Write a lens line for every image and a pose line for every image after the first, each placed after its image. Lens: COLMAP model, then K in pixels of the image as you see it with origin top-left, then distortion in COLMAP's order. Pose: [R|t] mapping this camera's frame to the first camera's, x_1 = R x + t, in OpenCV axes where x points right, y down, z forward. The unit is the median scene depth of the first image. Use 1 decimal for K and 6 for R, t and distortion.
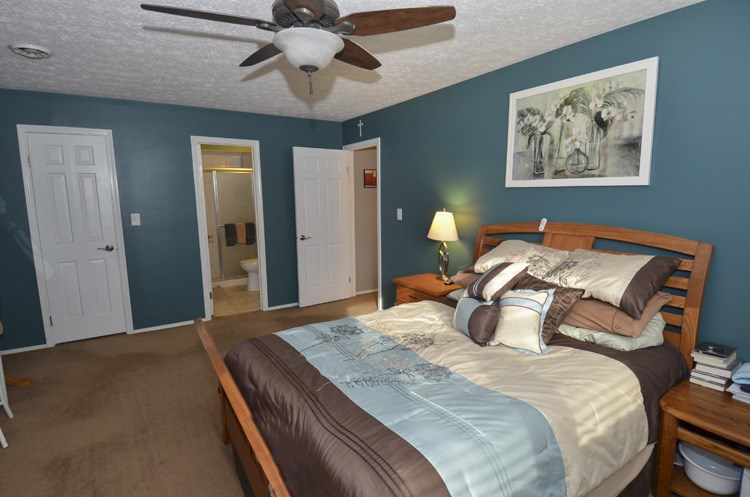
lens RADIAL K [[396.6, 0, 376.3], [0, 396.6, 247.8], [0, 0, 1]] dist [0.016085, -0.007125]
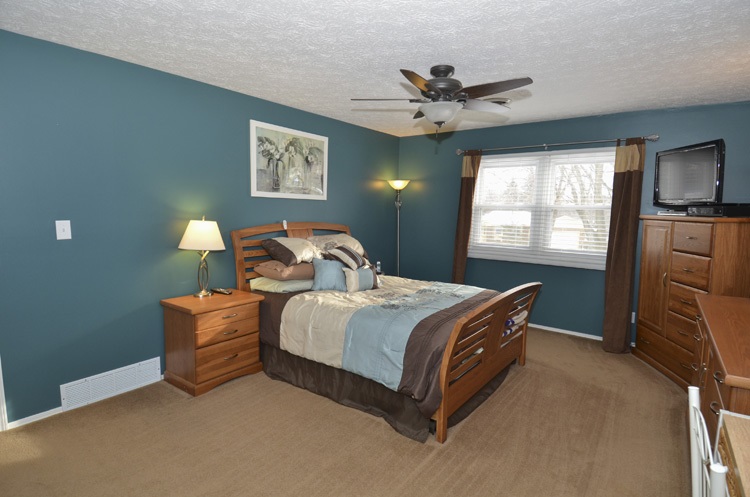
lens RADIAL K [[396.6, 0, 374.3], [0, 396.6, 249.7], [0, 0, 1]] dist [0.016085, -0.007125]
pose [[-0.359267, -0.097832, 0.928093, -1.027073], [0.109687, 0.983171, 0.146097, -0.142486], [-0.926767, 0.154287, -0.342490, 1.205004]]
